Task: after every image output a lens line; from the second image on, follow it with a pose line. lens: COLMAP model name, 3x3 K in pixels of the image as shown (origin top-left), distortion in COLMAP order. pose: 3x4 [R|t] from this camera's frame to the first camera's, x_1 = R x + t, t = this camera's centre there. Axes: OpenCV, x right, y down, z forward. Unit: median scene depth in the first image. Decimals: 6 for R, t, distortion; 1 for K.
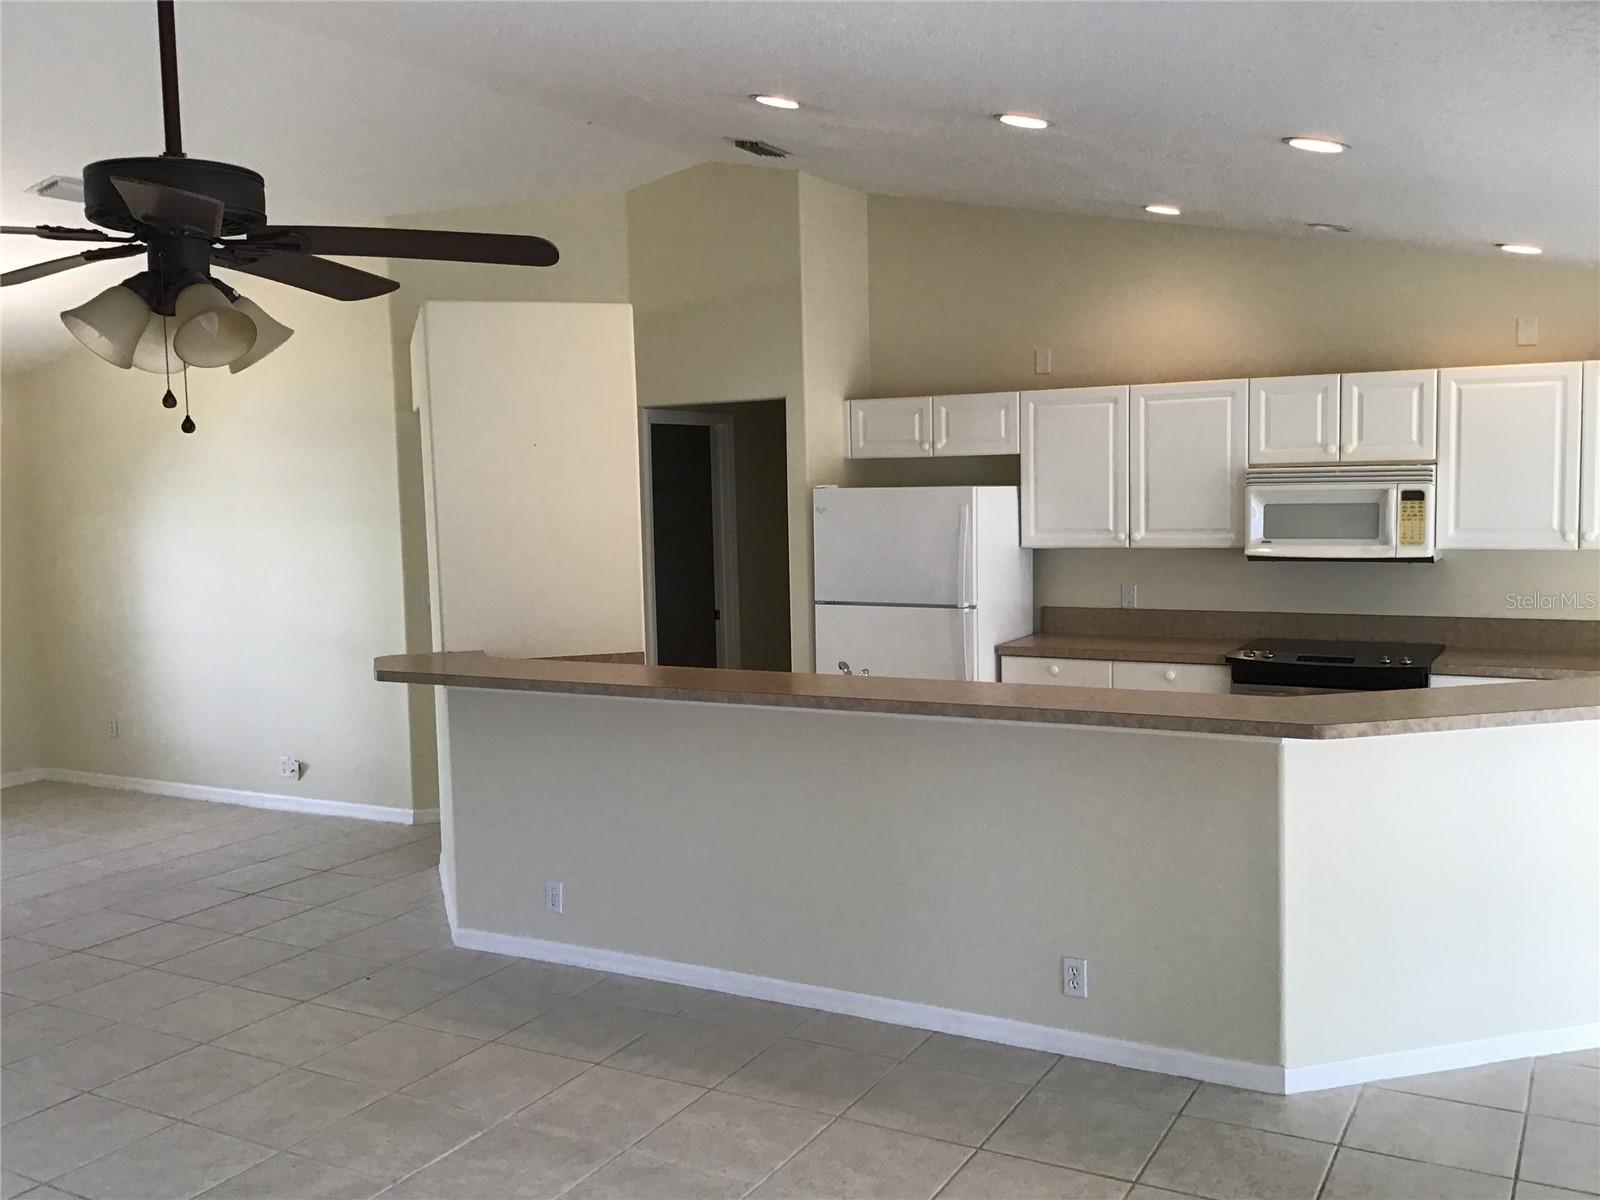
lens RADIAL K [[1424.7, 0, 800.0], [0, 1424.7, 600.0], [0, 0, 1]] dist [0.074682, -0.167173]
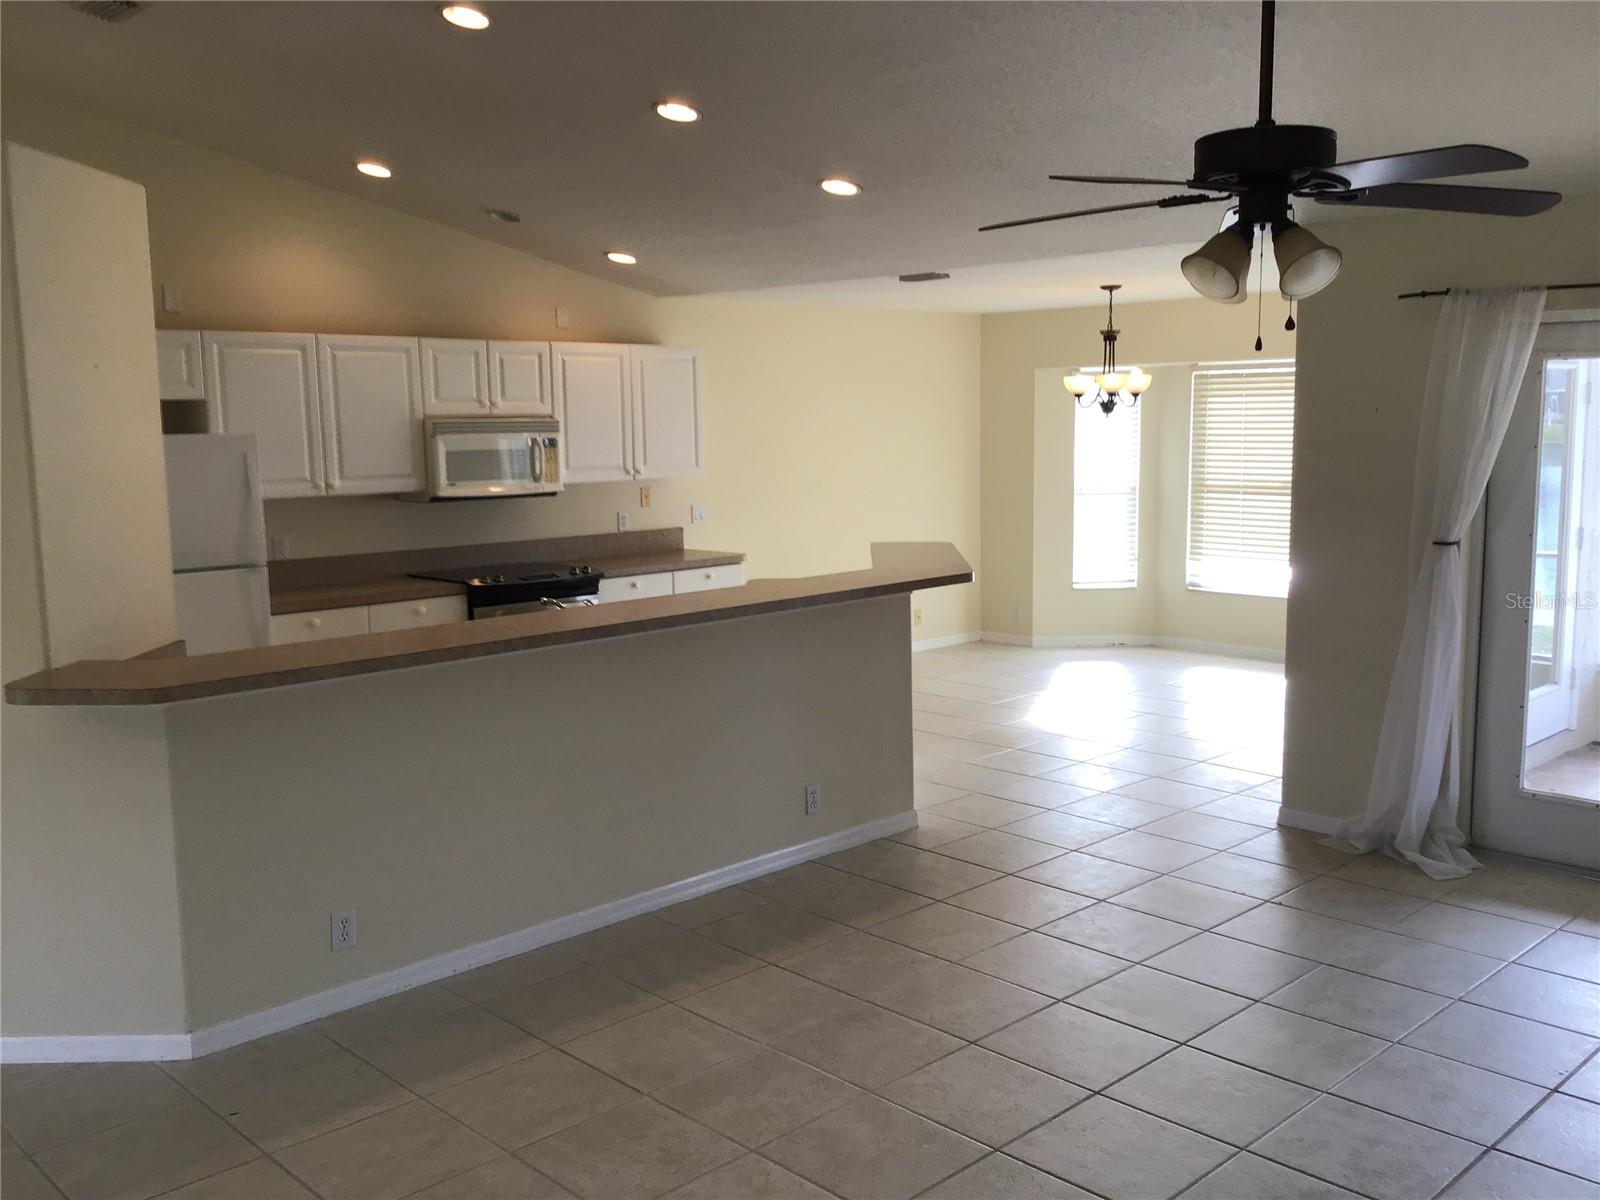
lens RADIAL K [[1471.2, 0, 800.0], [0, 1471.2, 600.0], [0, 0, 1]] dist [0.141635, -0.364062]
pose [[0.275904, -0.102555, 0.955698, -0.729407], [0.088331, 0.992789, 0.081035, -0.020456], [-0.957118, 0.062060, 0.282974, 0.410222]]
